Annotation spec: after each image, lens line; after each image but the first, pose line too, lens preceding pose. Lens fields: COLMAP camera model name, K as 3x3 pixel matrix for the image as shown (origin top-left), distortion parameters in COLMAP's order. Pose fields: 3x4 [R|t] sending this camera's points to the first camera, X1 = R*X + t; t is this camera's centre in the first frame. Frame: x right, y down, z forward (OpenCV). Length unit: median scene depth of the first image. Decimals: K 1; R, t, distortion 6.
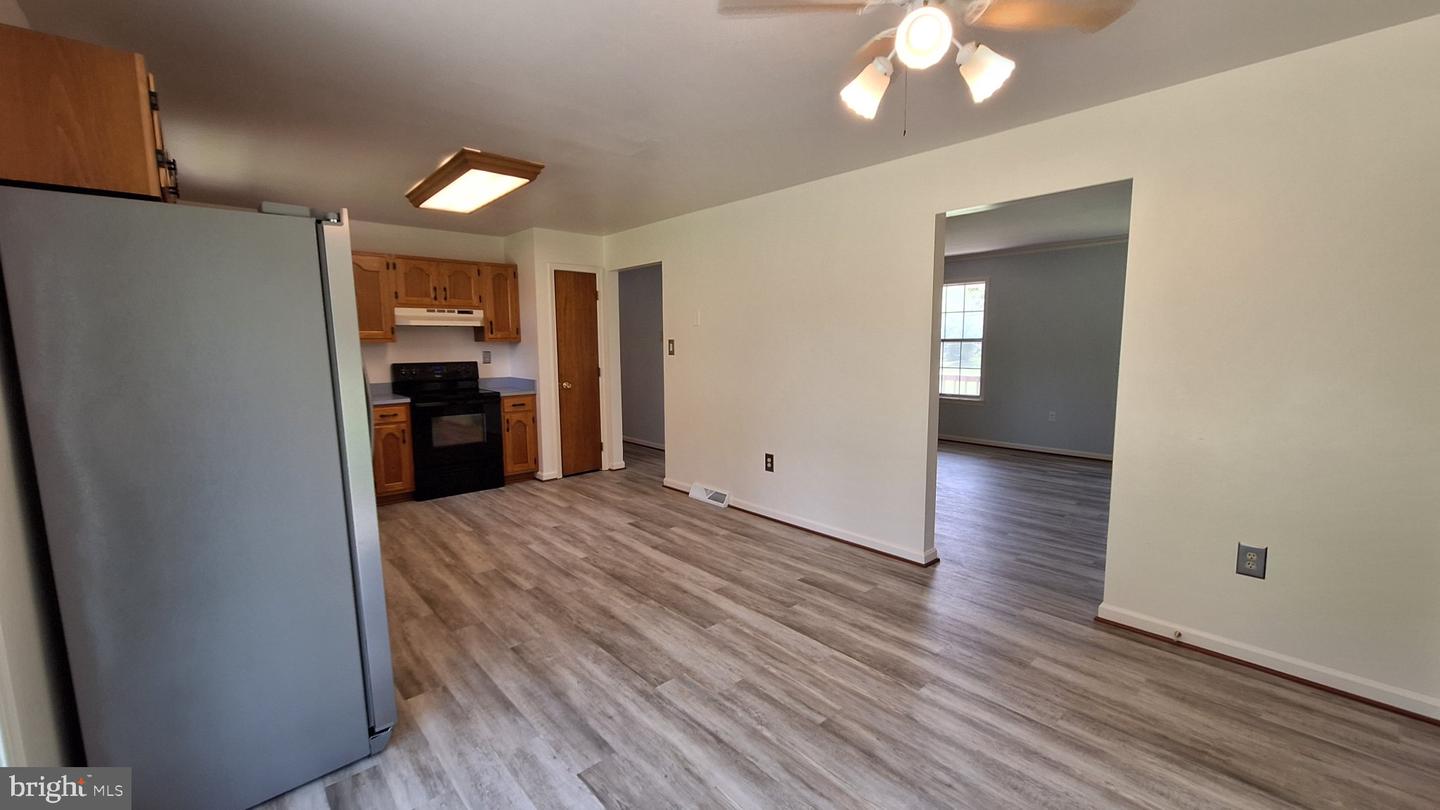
lens RADIAL K [[564.6, 0, 722.5], [0, 564.6, 409.3], [0, 0, 1]] dist [-0.007938, 0.000105]
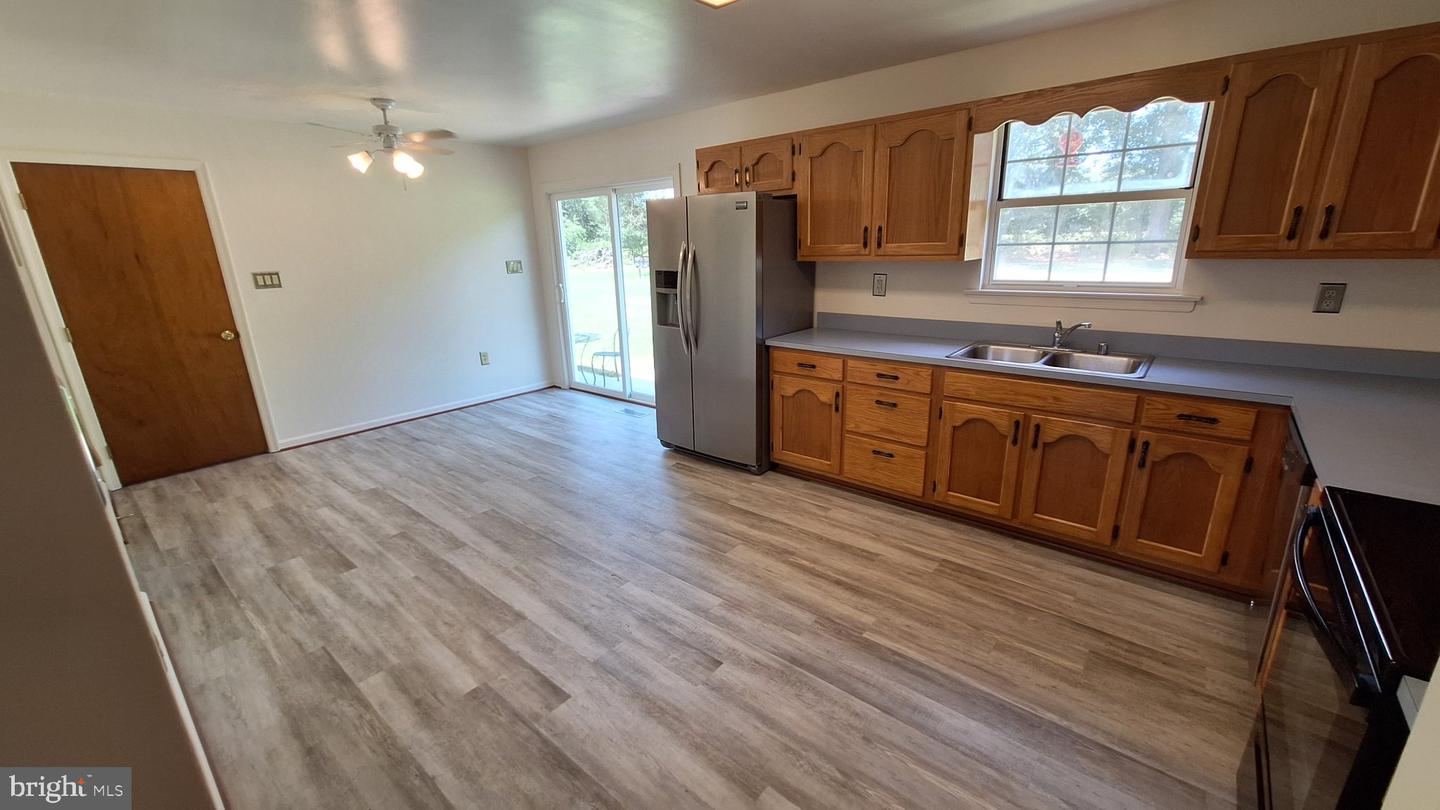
lens RADIAL K [[564.6, 0, 722.5], [0, 564.6, 409.3], [0, 0, 1]] dist [-0.007938, 0.000105]
pose [[-0.990011, 0.068660, -0.123144, -0.308546], [0.014256, 0.917685, 0.397053, -0.234747], [0.140269, 0.391332, -0.909497, 1.649794]]
